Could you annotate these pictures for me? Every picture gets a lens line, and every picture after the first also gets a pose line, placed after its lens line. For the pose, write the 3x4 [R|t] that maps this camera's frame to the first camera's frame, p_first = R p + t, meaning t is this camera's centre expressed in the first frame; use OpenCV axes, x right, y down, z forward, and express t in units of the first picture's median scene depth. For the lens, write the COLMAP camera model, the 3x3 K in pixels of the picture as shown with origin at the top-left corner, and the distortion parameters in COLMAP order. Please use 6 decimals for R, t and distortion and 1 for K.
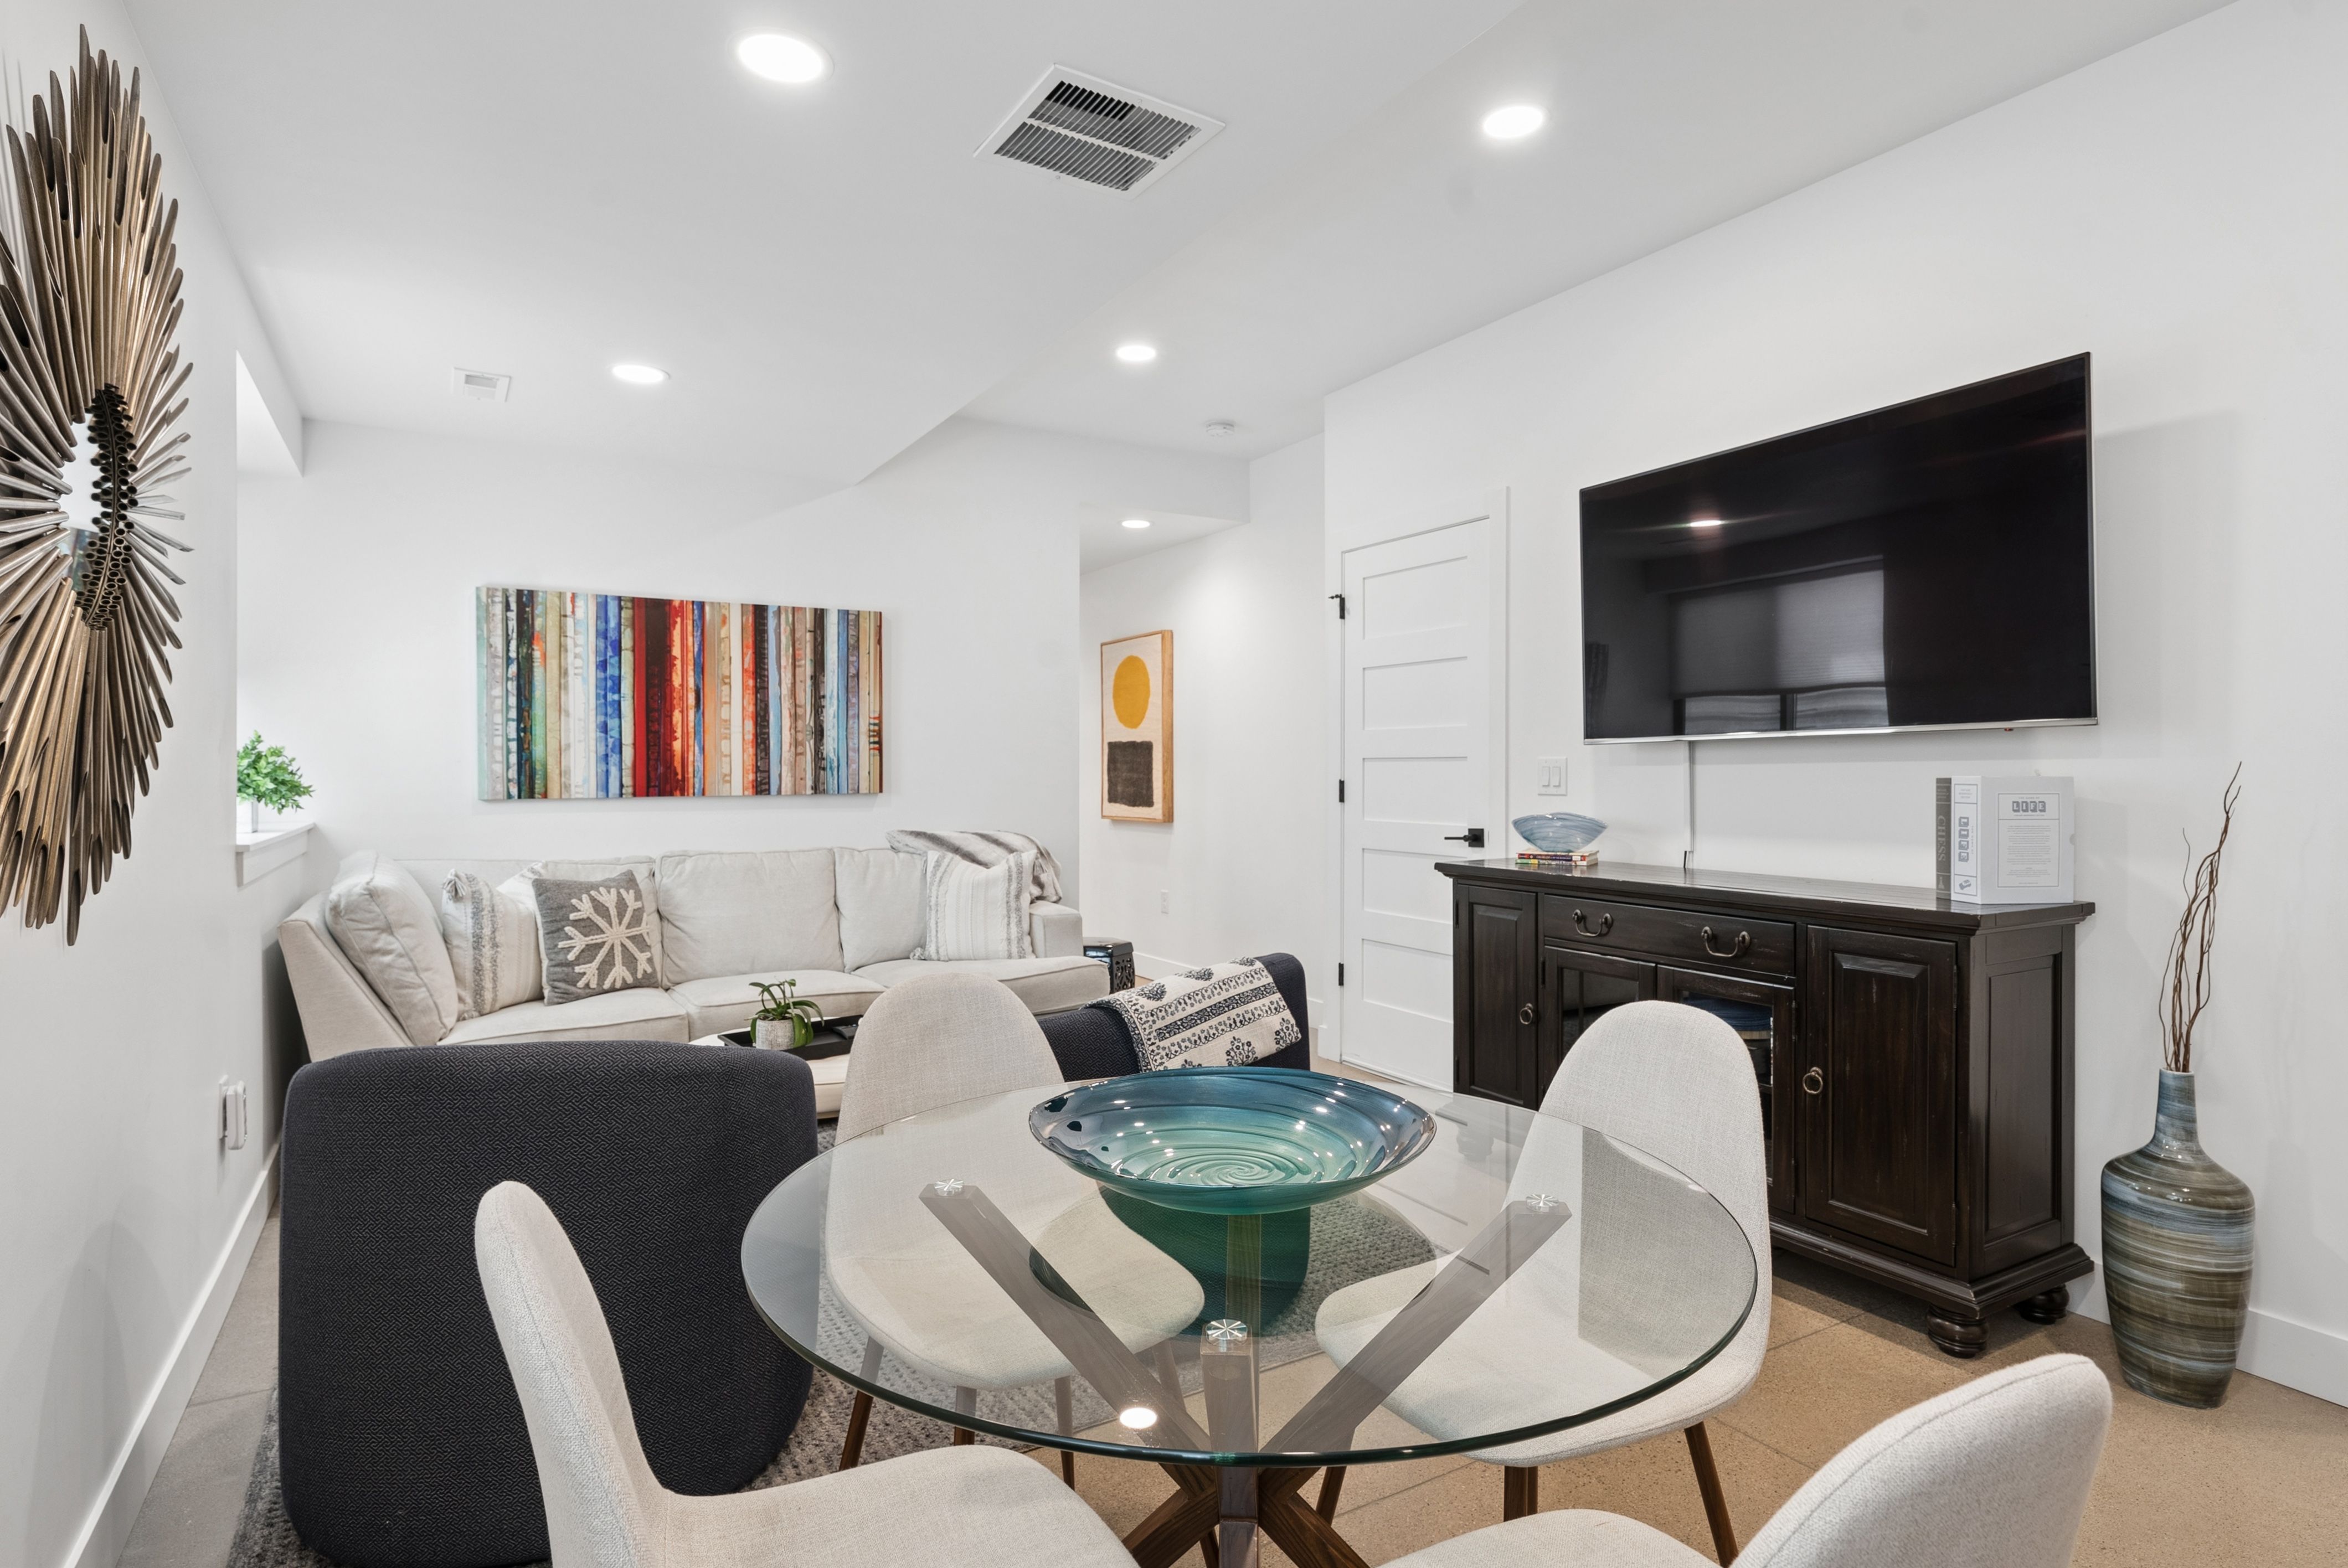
lens RADIAL K [[1259.0, 0, 1174.7], [0, 1259.0, 777.5], [0, 0, 1]] dist [0.000614, -0.000637]
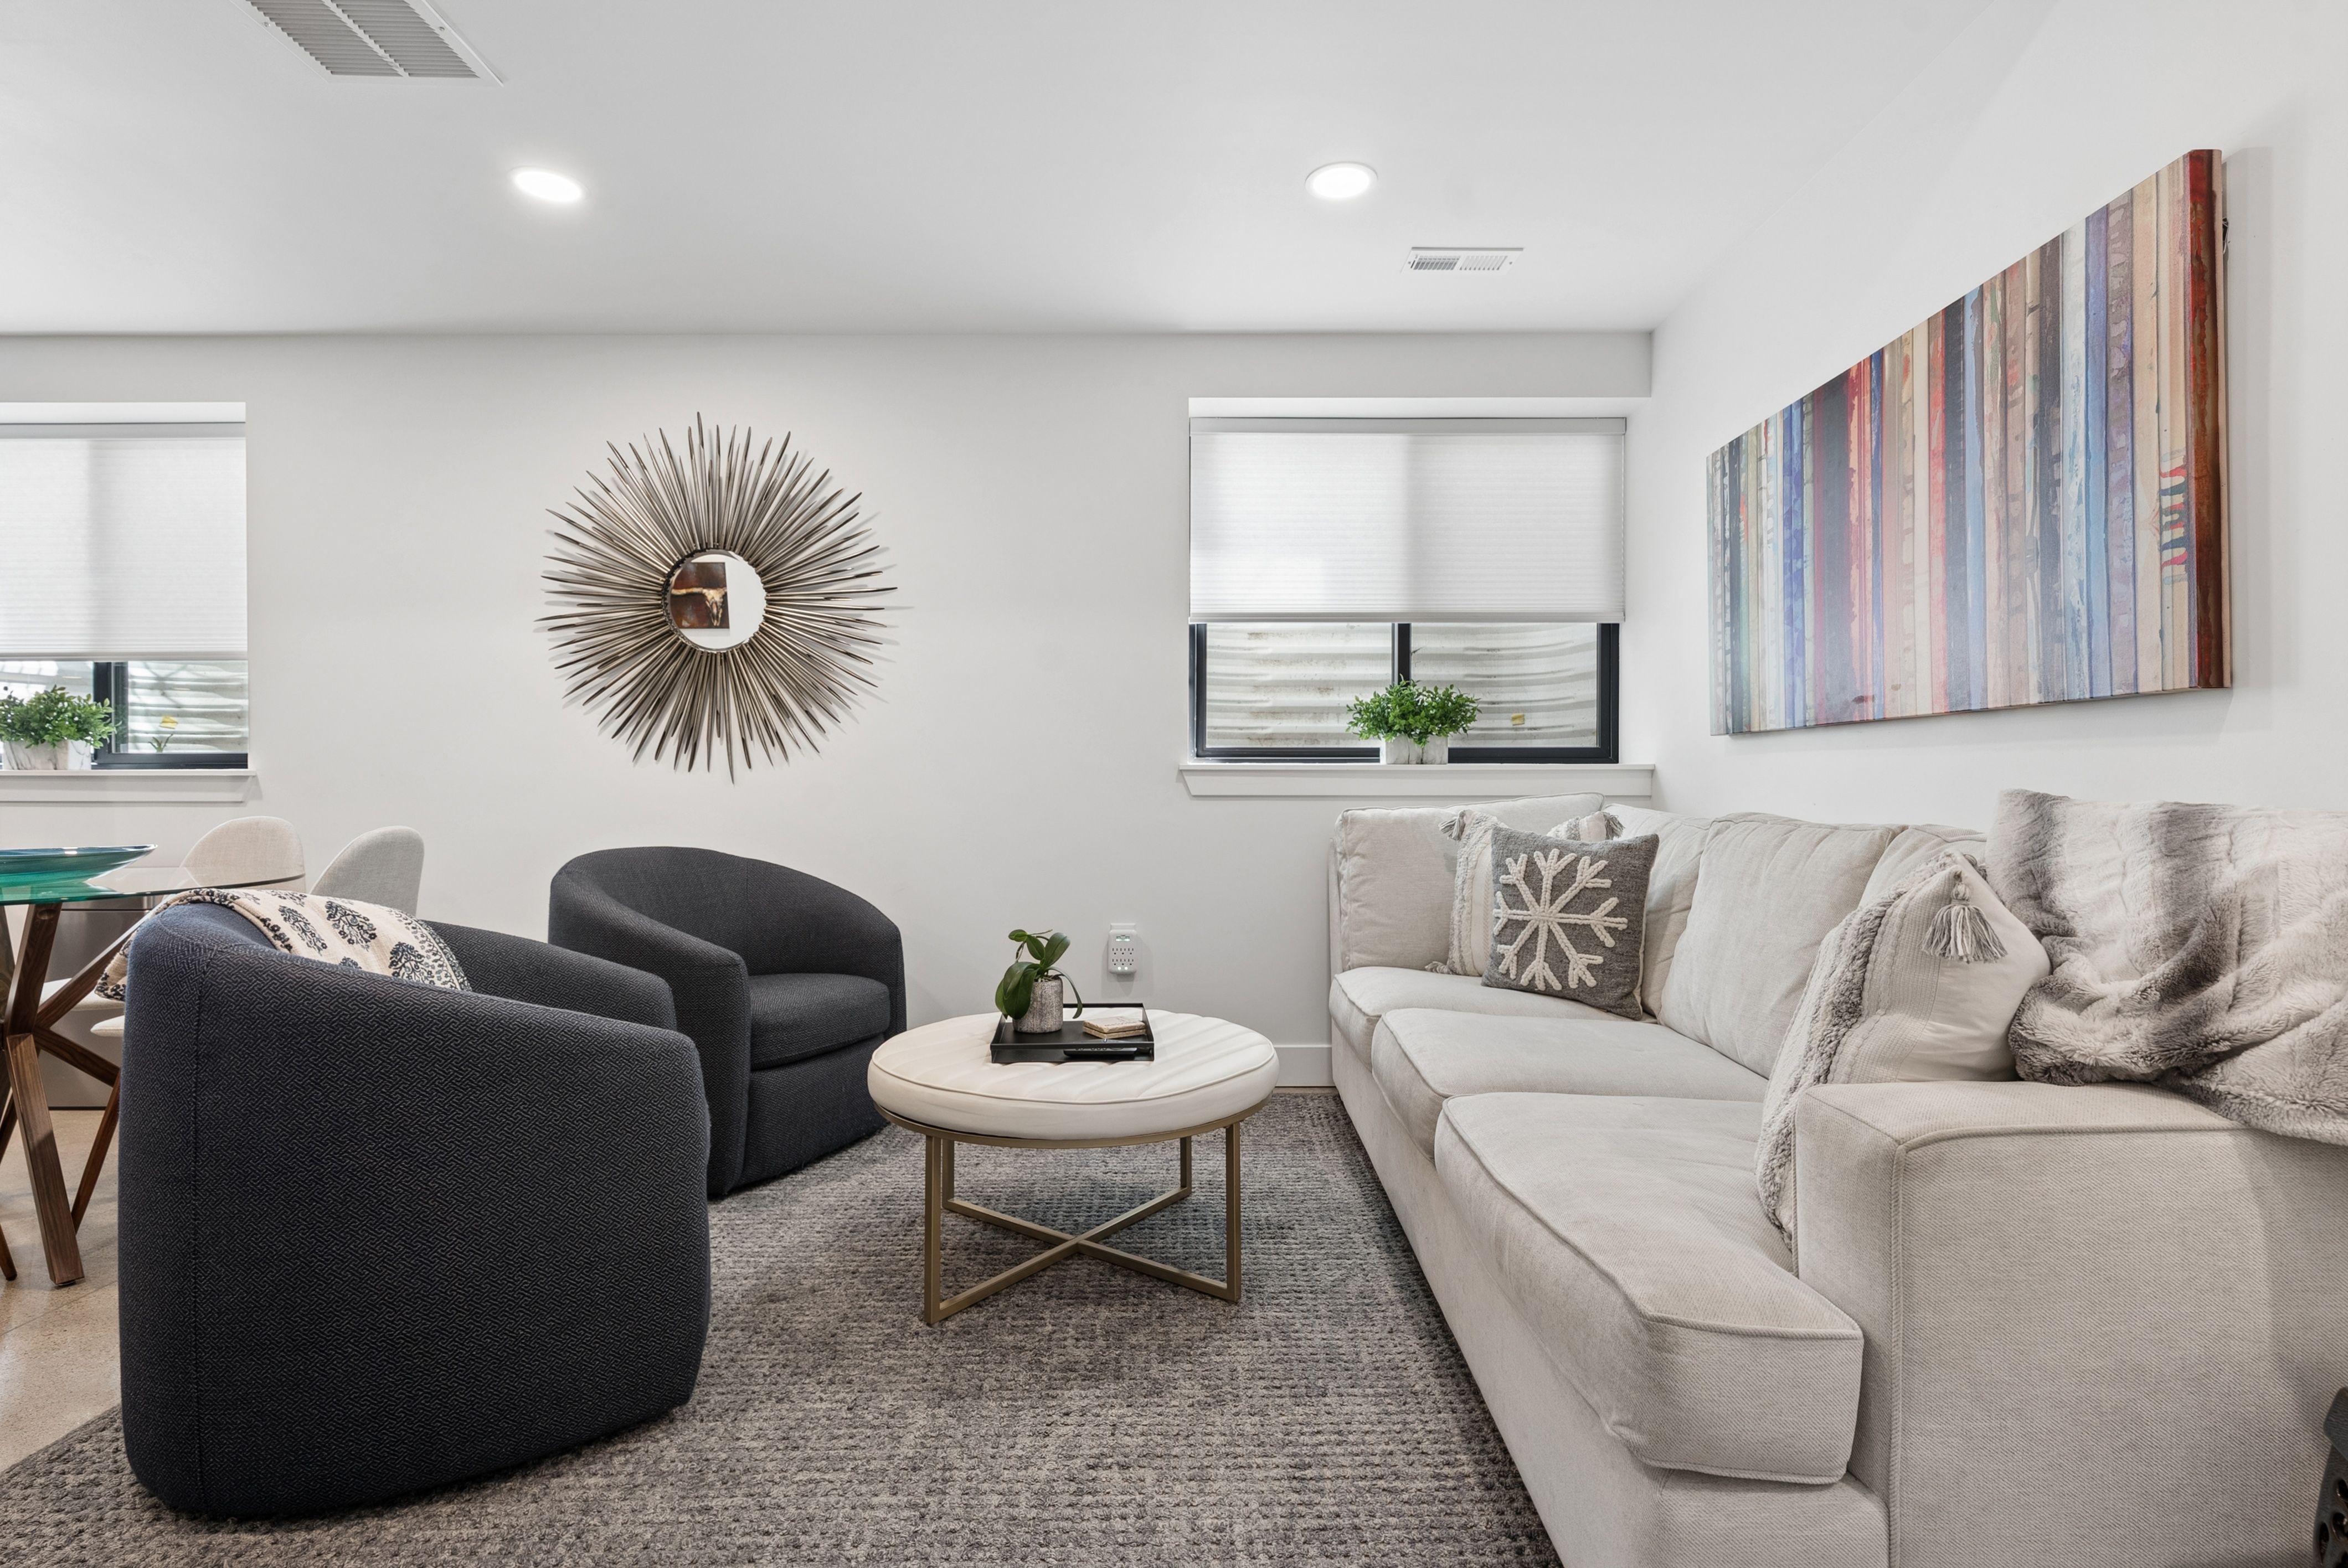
lens RADIAL K [[1098.2, 0, 1175.3], [0, 1098.2, 773.1], [0, 0, 1]] dist [-0.001237, -0.000241]
pose [[-0.512002, -0.003754, -0.858976, 0.166997], [-0.006756, 0.999977, -0.000343, 0.039002], [0.858958, 0.005628, -0.512016, 0.968321]]
